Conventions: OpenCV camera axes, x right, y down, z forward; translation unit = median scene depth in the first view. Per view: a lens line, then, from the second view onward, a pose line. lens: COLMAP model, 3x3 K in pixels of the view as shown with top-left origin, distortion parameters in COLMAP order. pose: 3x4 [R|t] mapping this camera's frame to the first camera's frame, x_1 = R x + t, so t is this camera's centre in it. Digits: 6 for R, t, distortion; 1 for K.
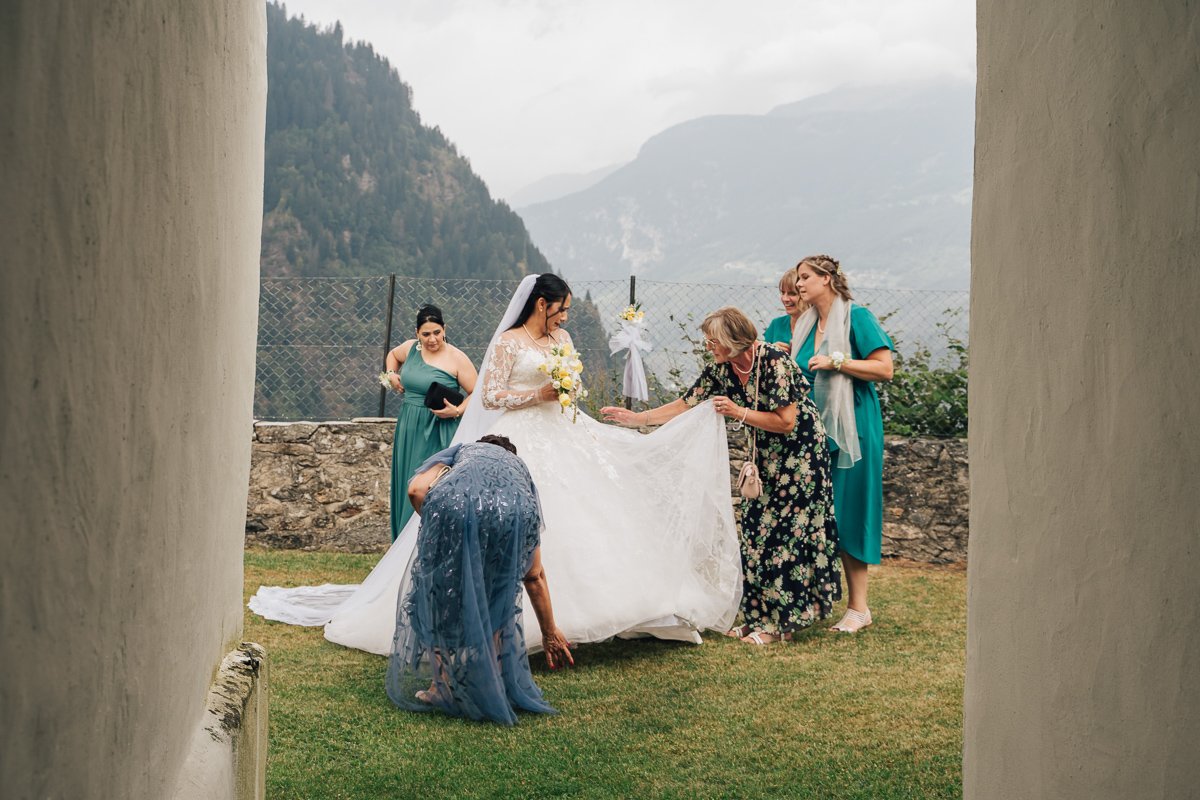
lens RADIAL K [[1698.6, 0, 588.0], [0, 1698.6, 396.6], [0, 0, 1]] dist [0.025192, 0.000000]
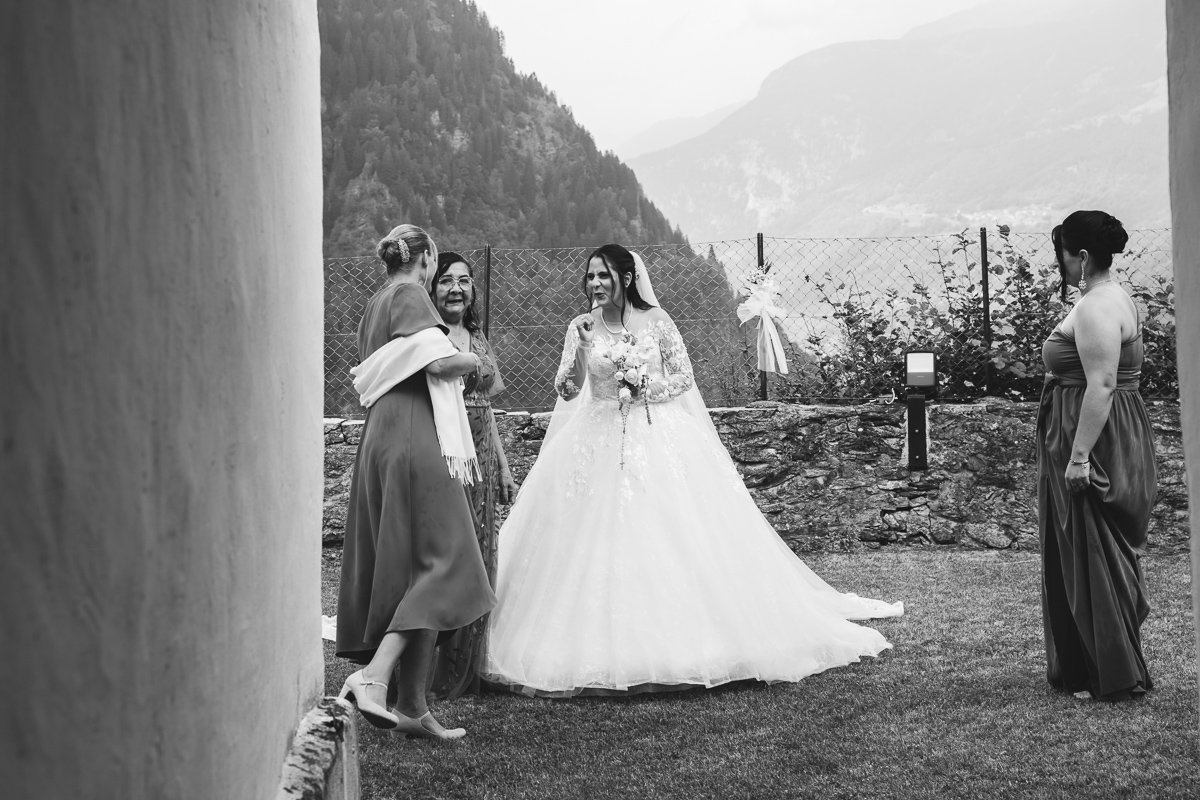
lens RADIAL K [[2640.9, 0, 605.3], [0, 2640.9, 398.6], [0, 0, 1]] dist [0.220767, 0.000000]
pose [[0.997985, -0.057213, -0.027421, -0.018839], [0.055692, 0.997021, -0.053361, 0.075580], [0.030393, 0.051726, 0.998199, -0.329286]]
